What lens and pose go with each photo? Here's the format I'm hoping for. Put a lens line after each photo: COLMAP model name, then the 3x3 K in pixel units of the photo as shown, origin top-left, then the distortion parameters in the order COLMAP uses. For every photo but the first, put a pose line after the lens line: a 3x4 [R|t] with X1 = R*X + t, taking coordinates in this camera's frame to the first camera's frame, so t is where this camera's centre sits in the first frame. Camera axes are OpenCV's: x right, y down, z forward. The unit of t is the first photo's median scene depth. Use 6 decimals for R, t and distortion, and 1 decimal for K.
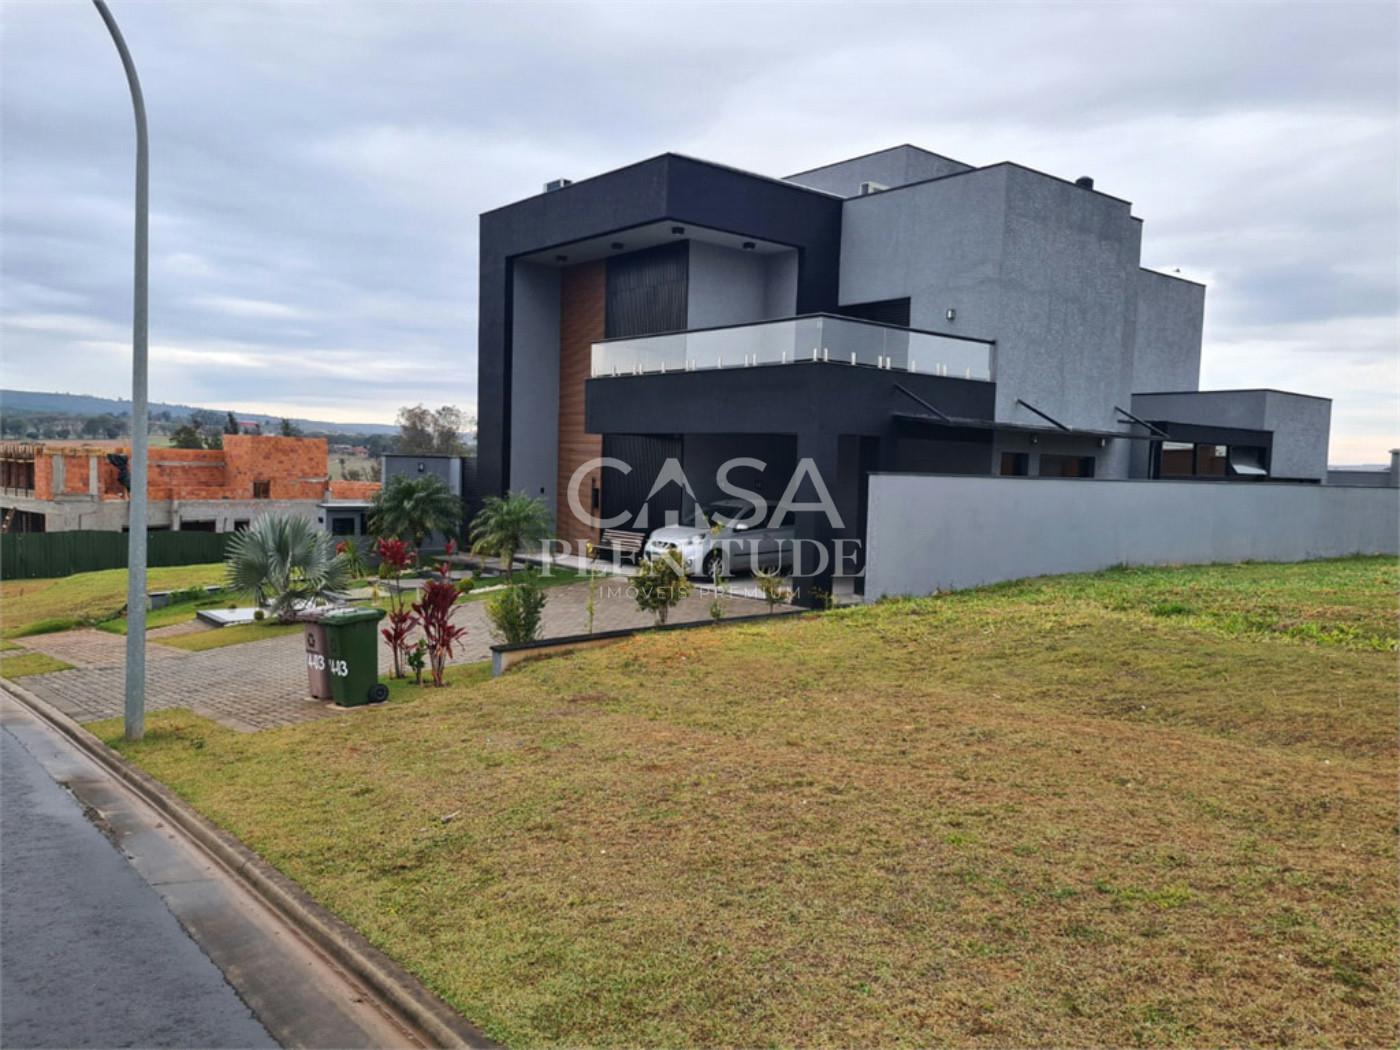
lens RADIAL K [[1098.7, 0, 700.0], [0, 1098.7, 525.0], [0, 0, 1]] dist [0.077406, -0.074947]
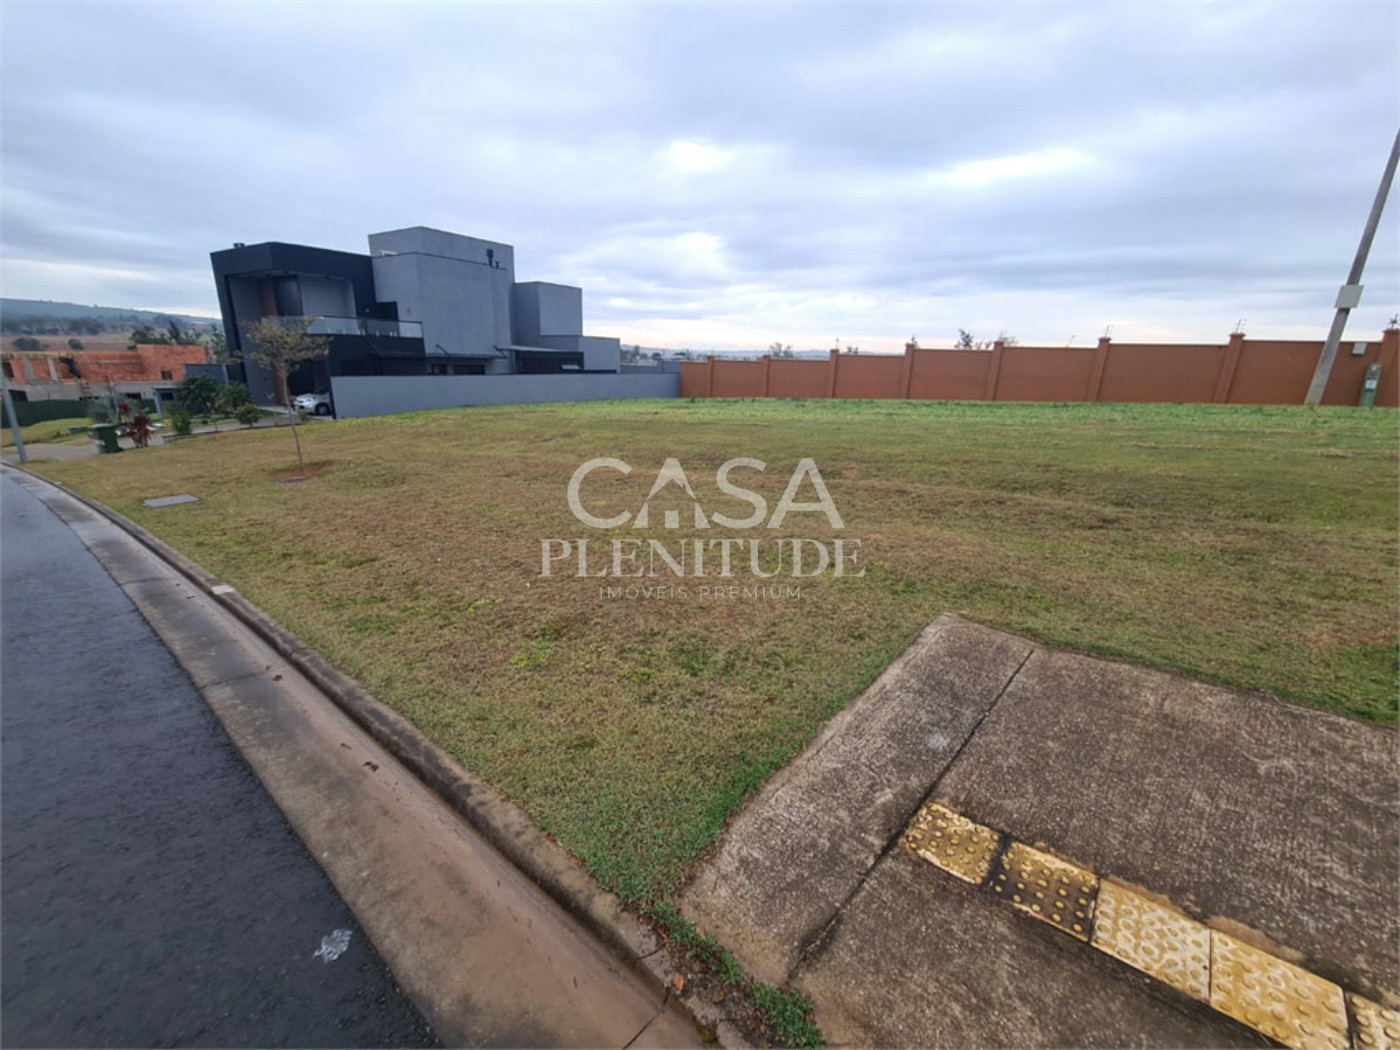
lens RADIAL K [[598.6, 0, 696.3], [0, 598.6, 529.5], [0, 0, 1]] dist [-0.007112, 0.000238]
pose [[0.960804, -0.078263, 0.265954, 0.432115], [0.013991, 0.971791, 0.235429, -0.006676], [-0.276877, -0.222480, 0.934795, -0.593783]]
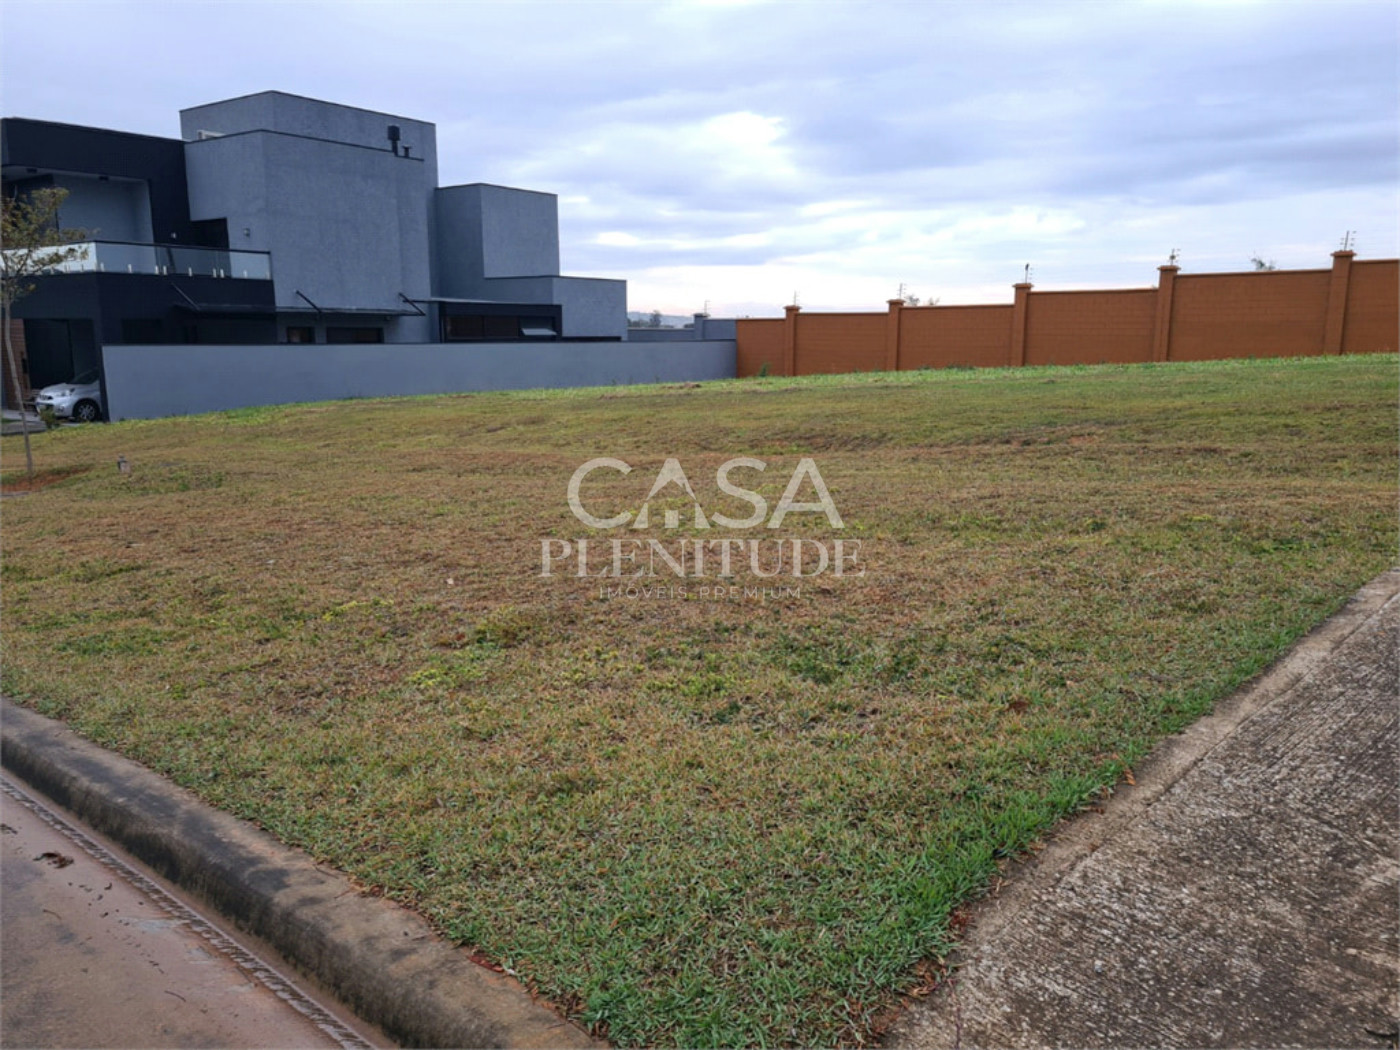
lens RADIAL K [[1101.8, 0, 711.1], [0, 1101.8, 521.7], [0, 0, 1]] dist [0.074795, -0.074600]
pose [[0.972026, -0.071022, 0.223877, 0.431345], [0.043888, 0.991320, 0.123928, 0.031591], [-0.230736, -0.110636, 0.966706, -0.572375]]
